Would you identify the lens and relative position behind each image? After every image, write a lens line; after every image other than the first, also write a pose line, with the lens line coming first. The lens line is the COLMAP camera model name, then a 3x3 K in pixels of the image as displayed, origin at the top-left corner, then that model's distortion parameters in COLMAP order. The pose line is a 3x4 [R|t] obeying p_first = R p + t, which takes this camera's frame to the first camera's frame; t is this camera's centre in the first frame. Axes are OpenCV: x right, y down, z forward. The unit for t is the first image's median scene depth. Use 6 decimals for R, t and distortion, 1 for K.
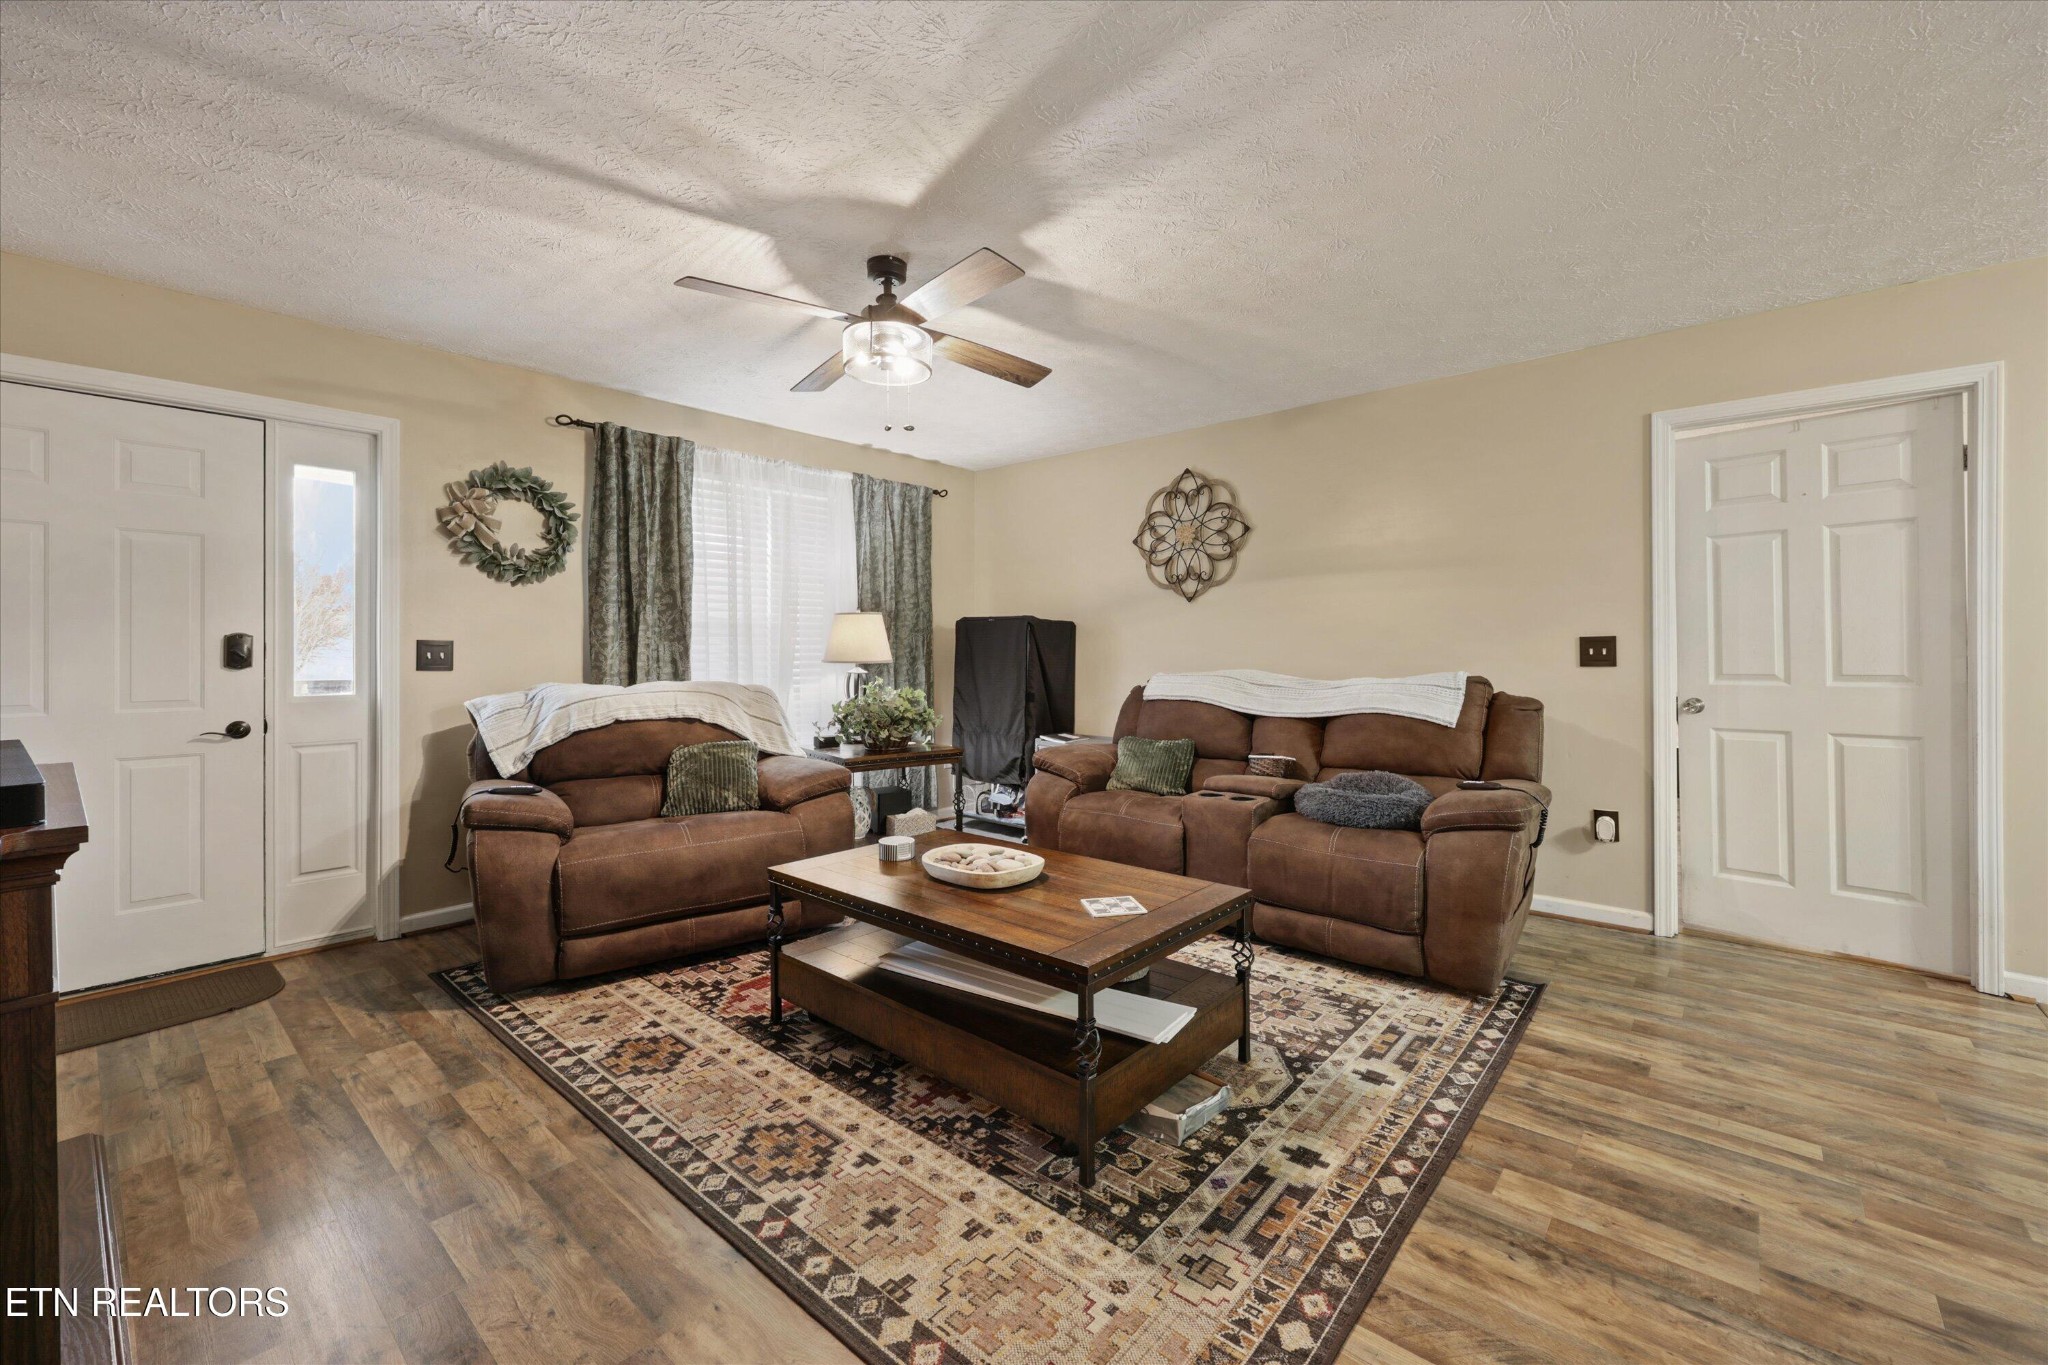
lens RADIAL K [[827.8, 0, 1038.2], [0, 827.8, 648.3], [0, 0, 1]] dist [-0.000735, 0.000374]
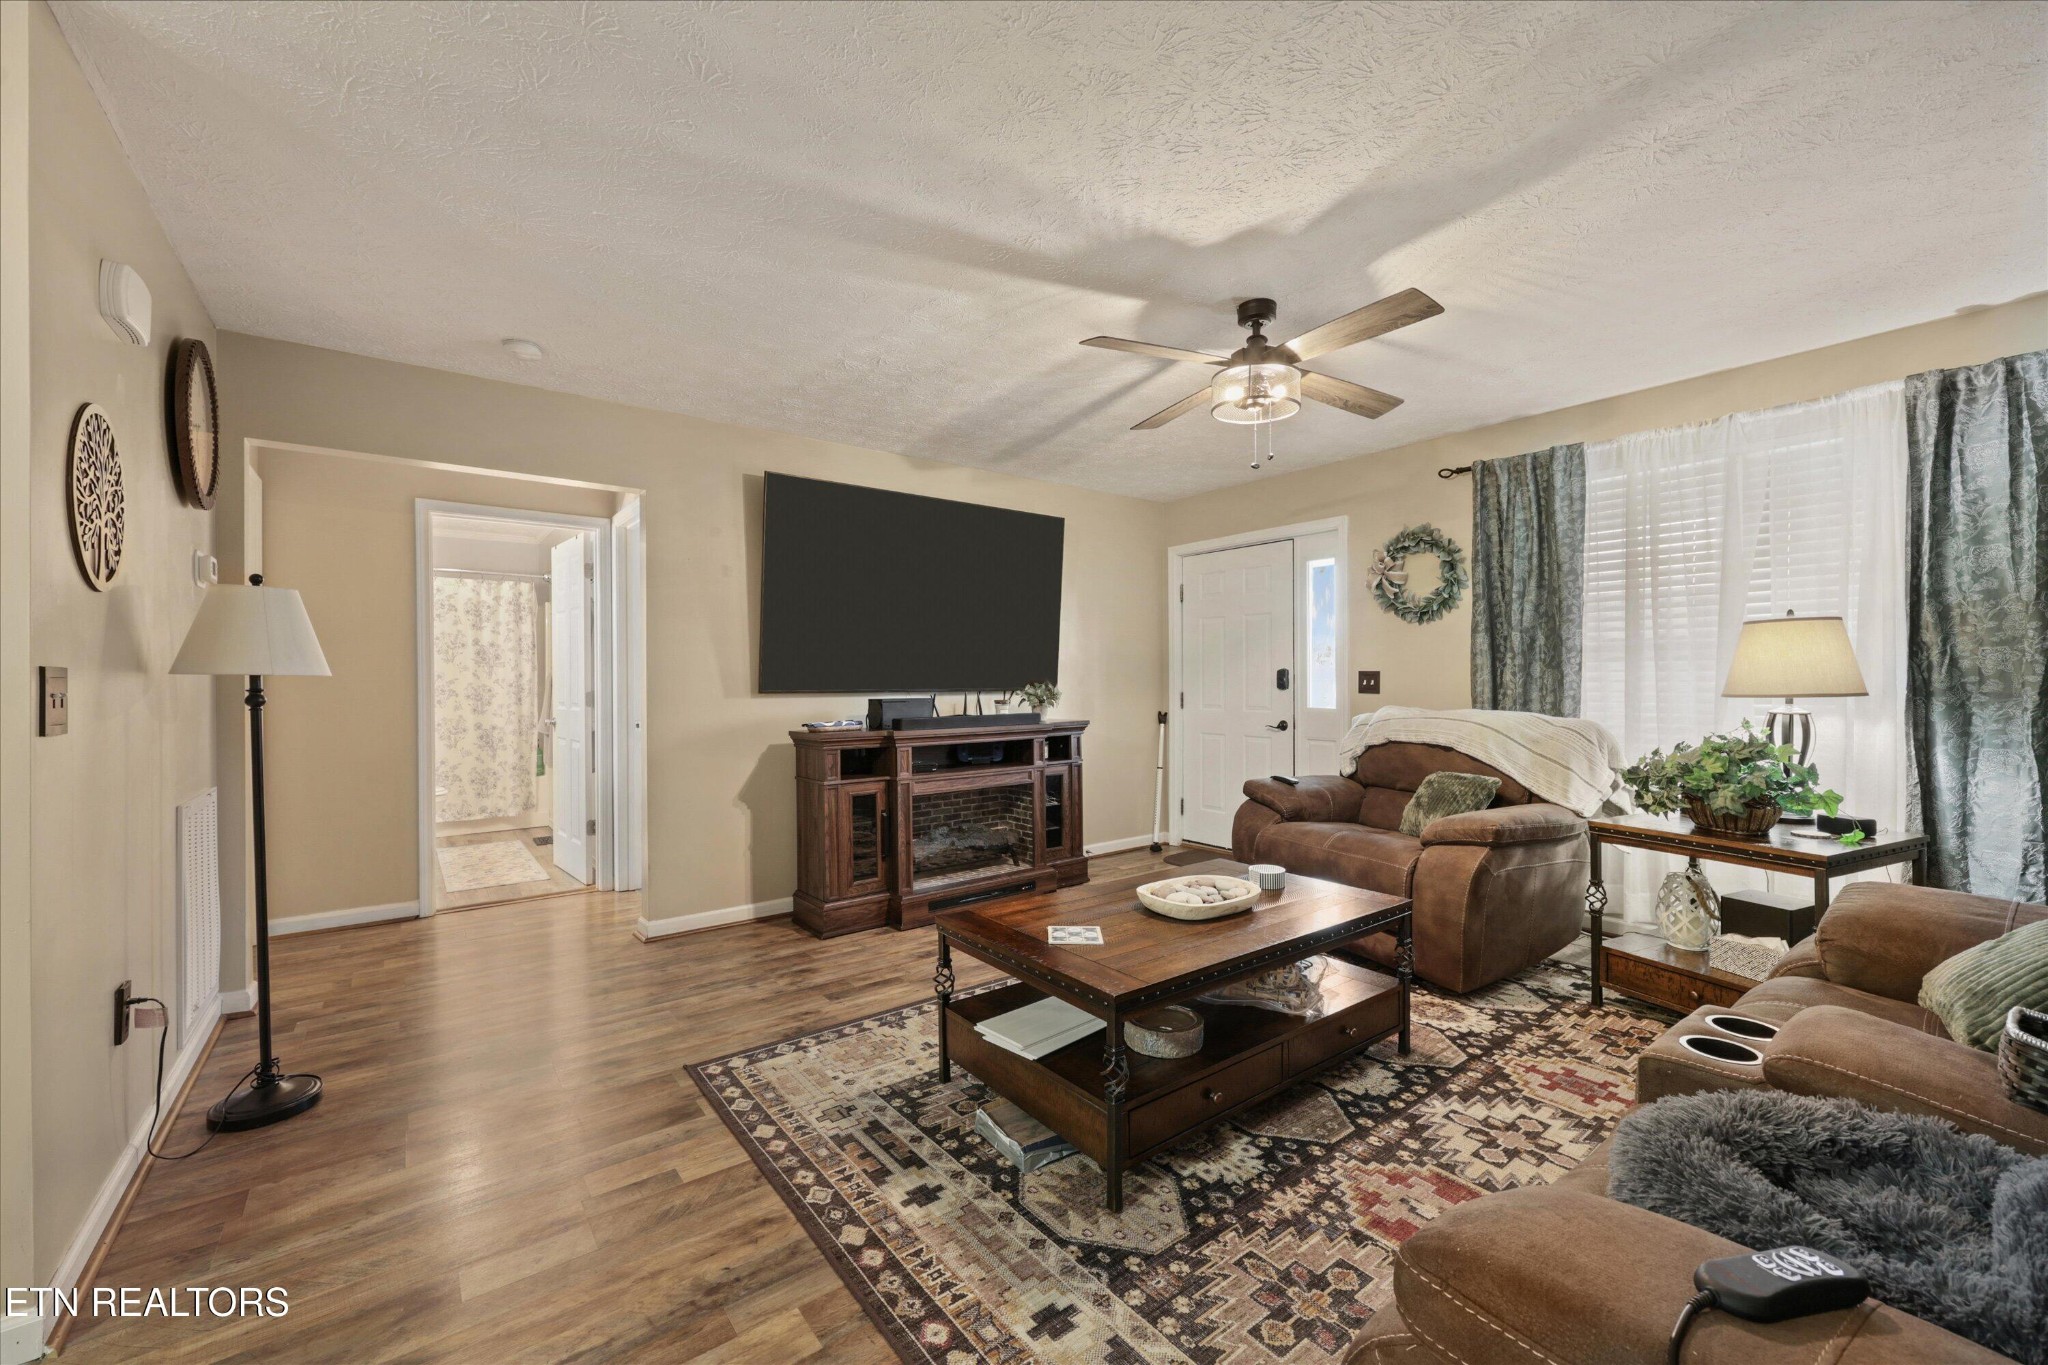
lens RADIAL K [[827.8, 0, 1030.0], [0, 827.8, 675.9], [0, 0, 1]] dist [-0.000735, 0.000374]
pose [[-0.204594, -0.000022, -0.978847, 1.156386], [0.007973, 0.999967, -0.001689, -0.006475], [0.978815, -0.008150, -0.204587, 1.215654]]
